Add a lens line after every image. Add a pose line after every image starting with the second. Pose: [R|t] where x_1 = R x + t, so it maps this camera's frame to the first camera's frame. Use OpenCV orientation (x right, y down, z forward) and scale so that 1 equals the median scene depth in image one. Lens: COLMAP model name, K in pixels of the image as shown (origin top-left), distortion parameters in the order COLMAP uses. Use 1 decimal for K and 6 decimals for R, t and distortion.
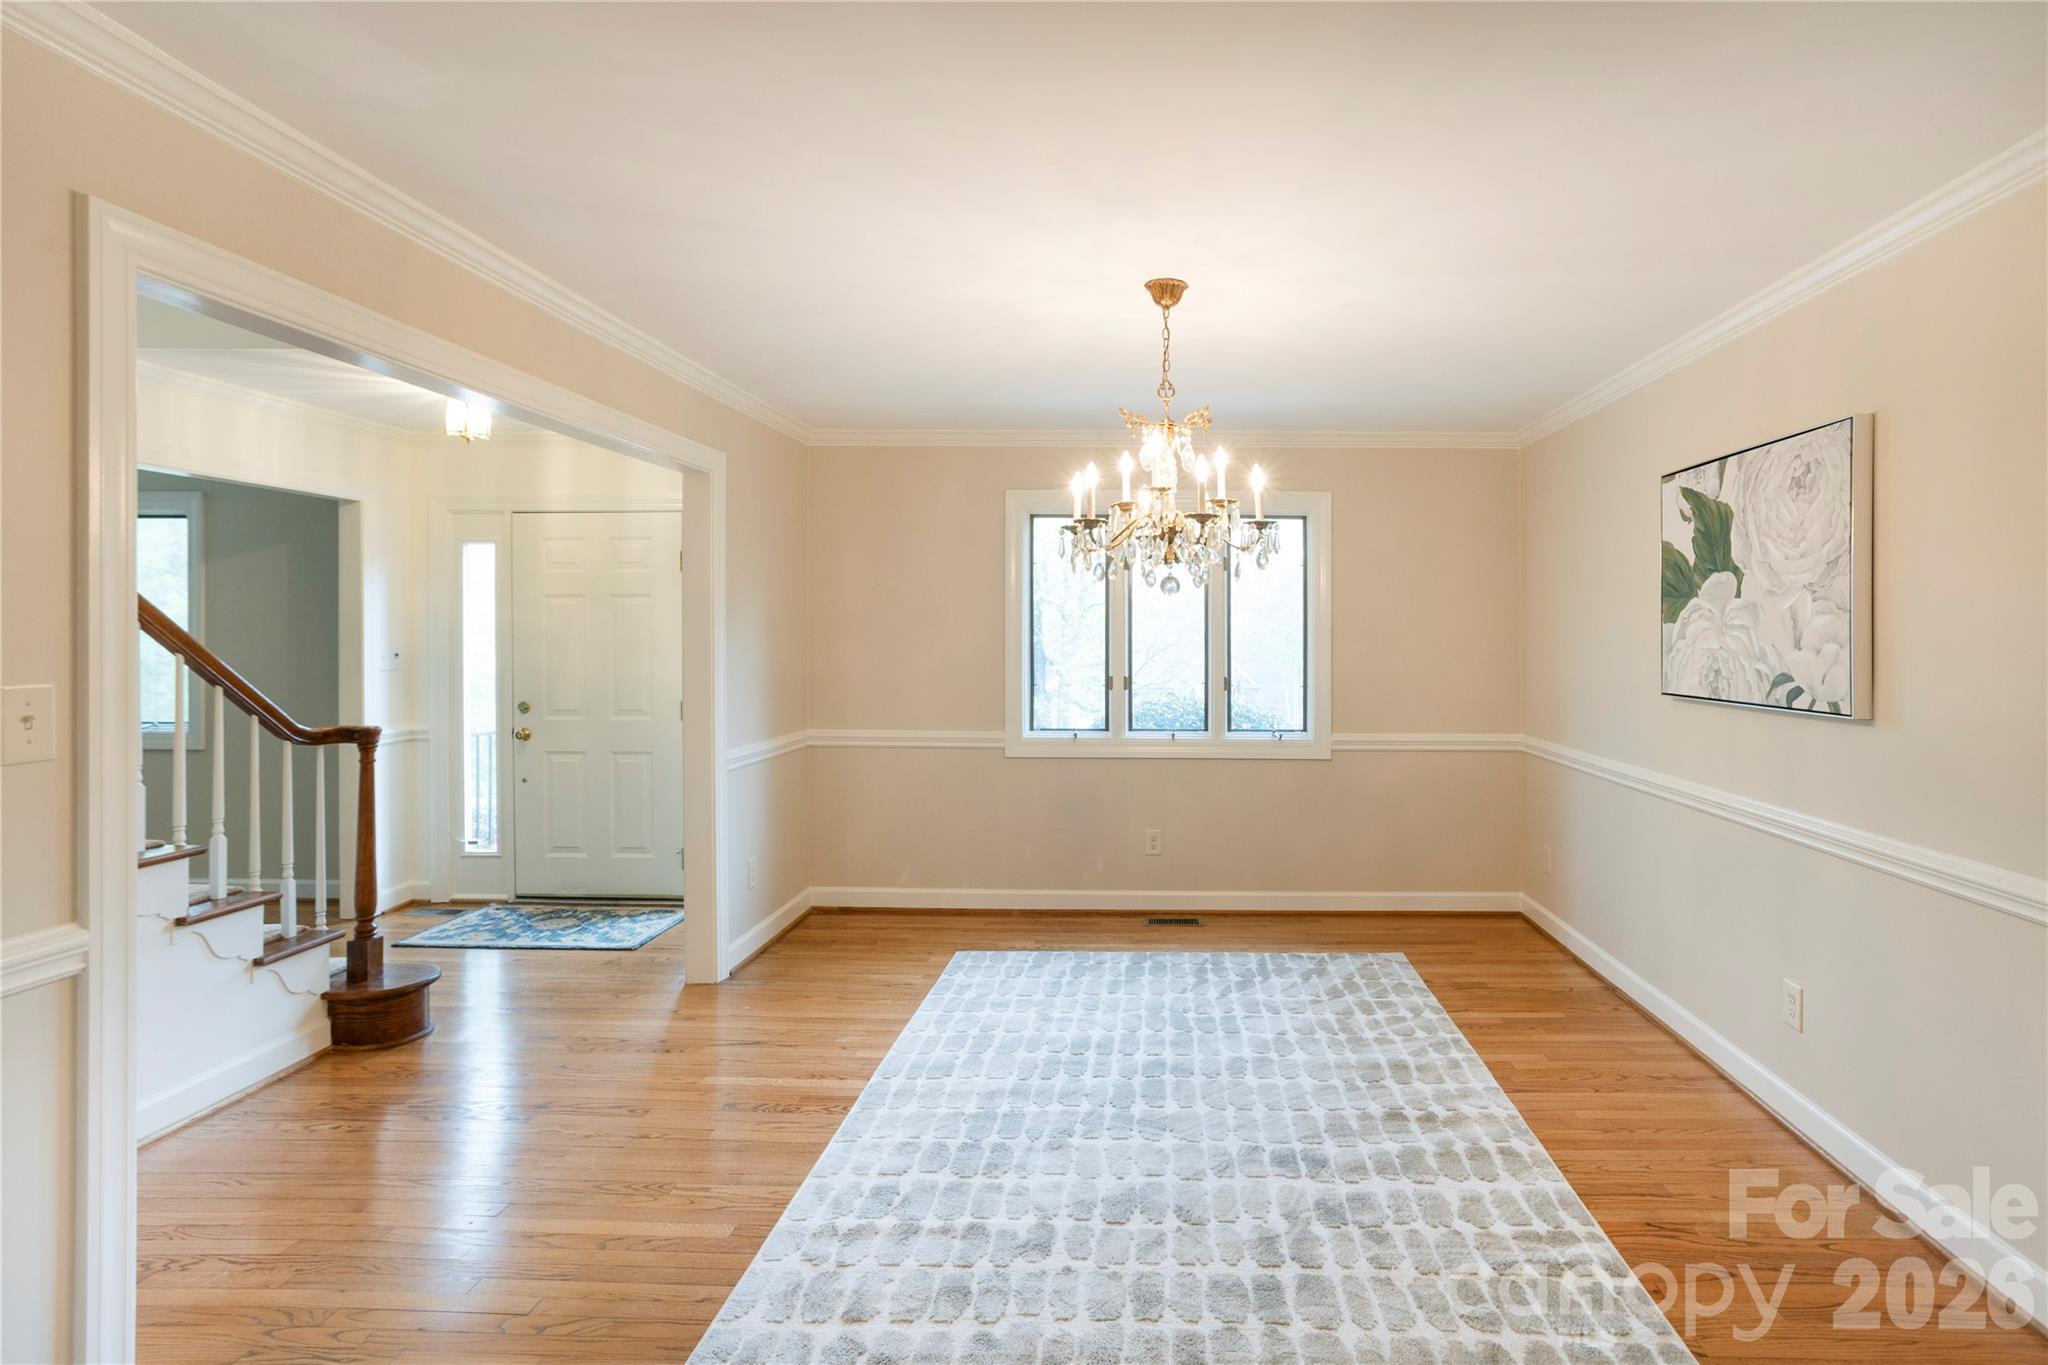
lens RADIAL K [[1026.6, 0, 1104.1], [0, 1026.6, 639.3], [0, 0, 1]] dist [-0.007199, 0.000779]
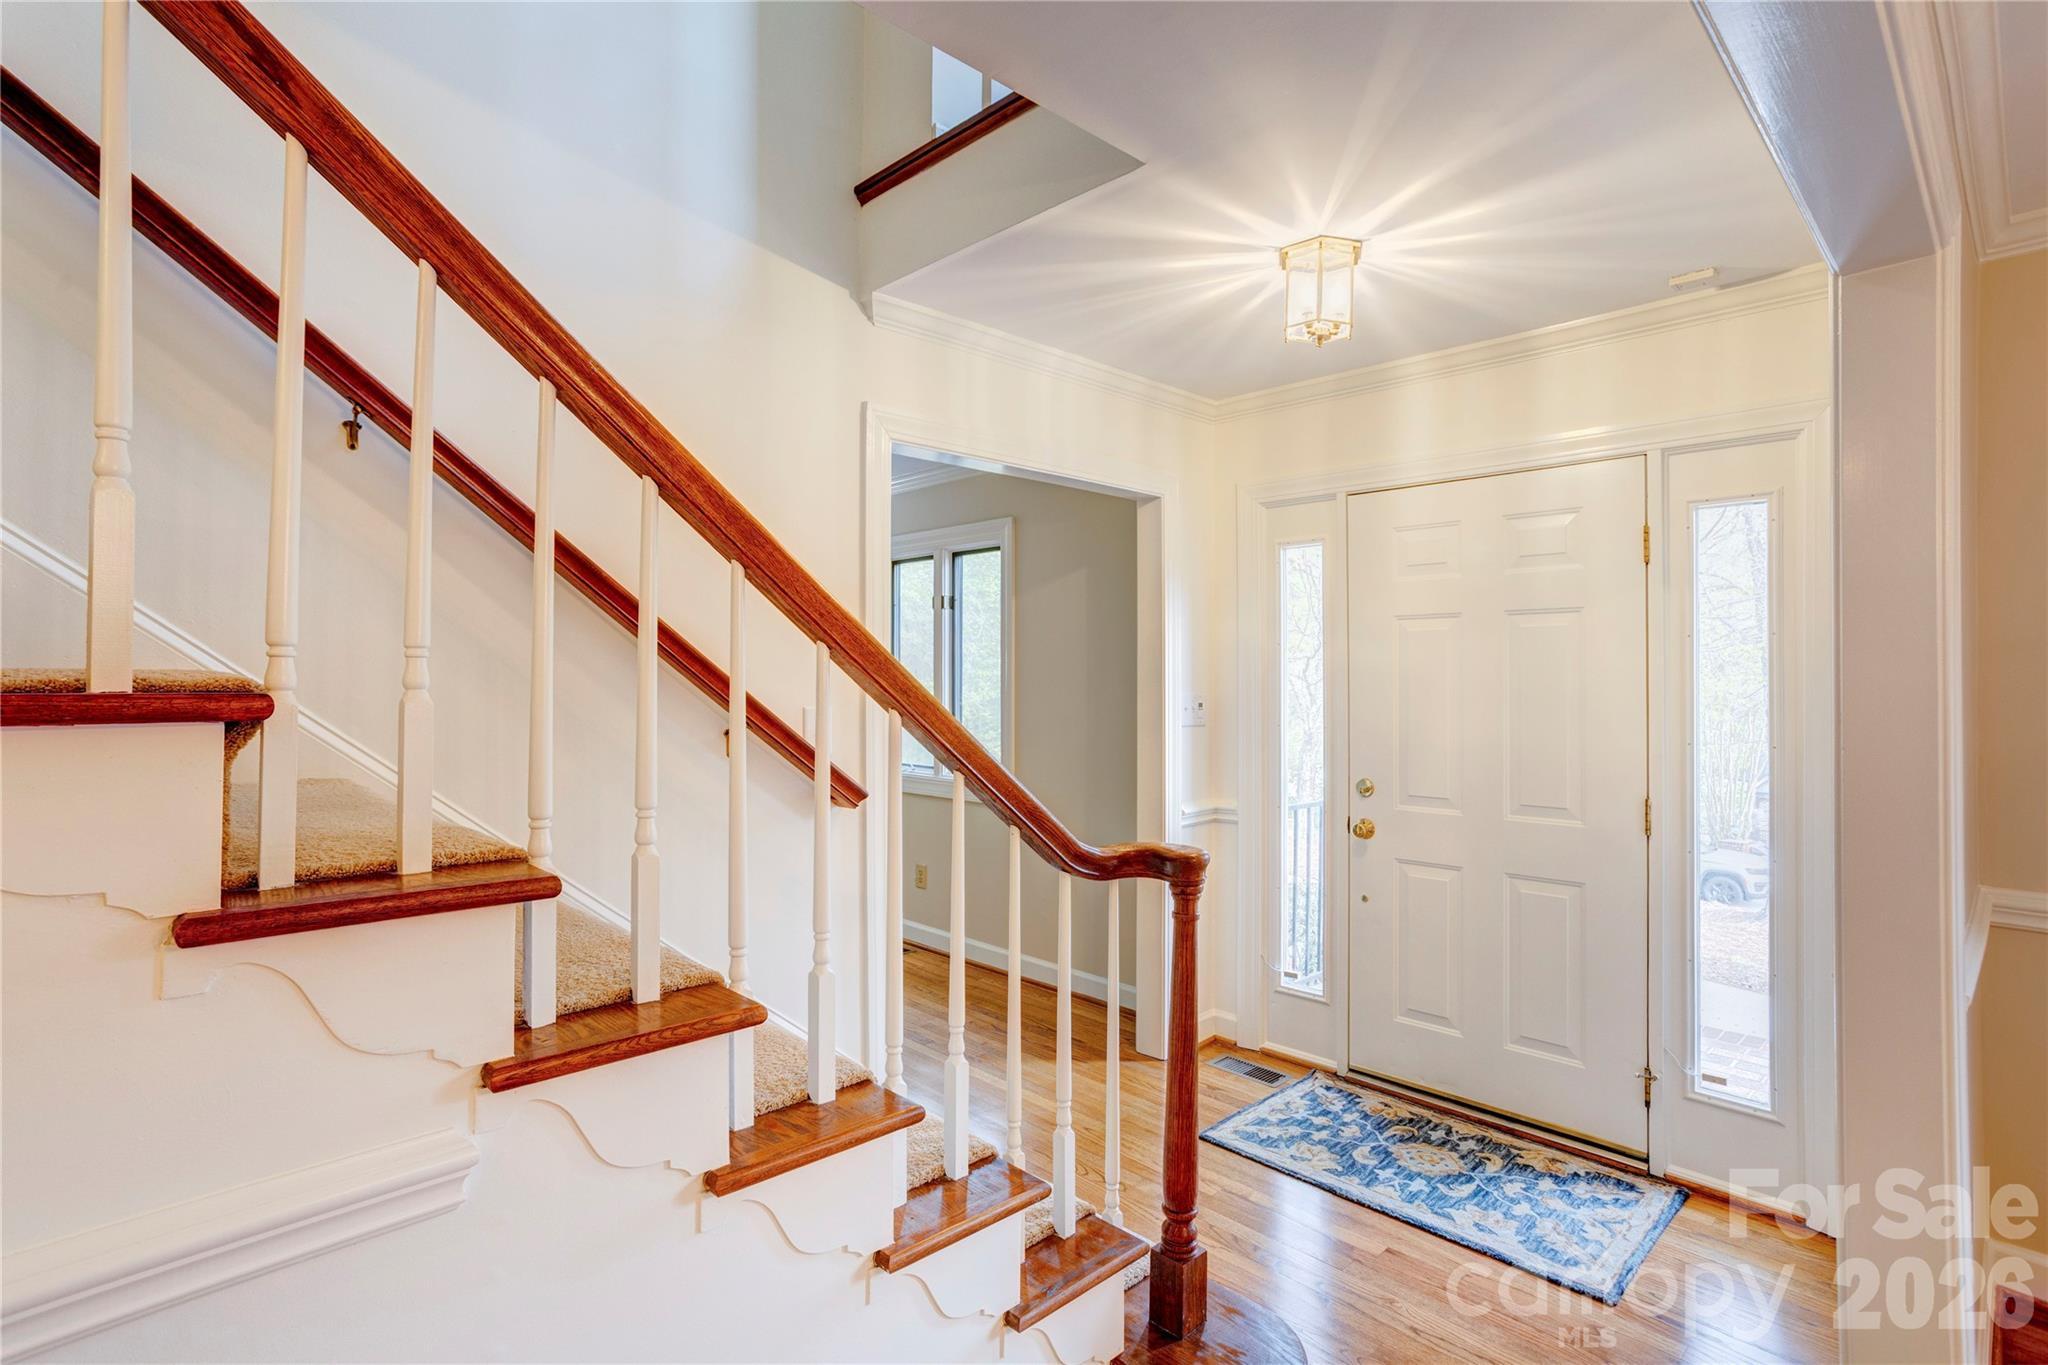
lens RADIAL K [[1026.6, 0, 1014.0], [0, 1026.6, 674.7], [0, 0, 1]] dist [-0.007199, 0.000779]
pose [[0.727682, 0.000103, -0.685915, -0.276683], [-0.005391, 0.999970, -0.005569, -0.001360], [0.685894, 0.007750, 0.727660, 0.363248]]
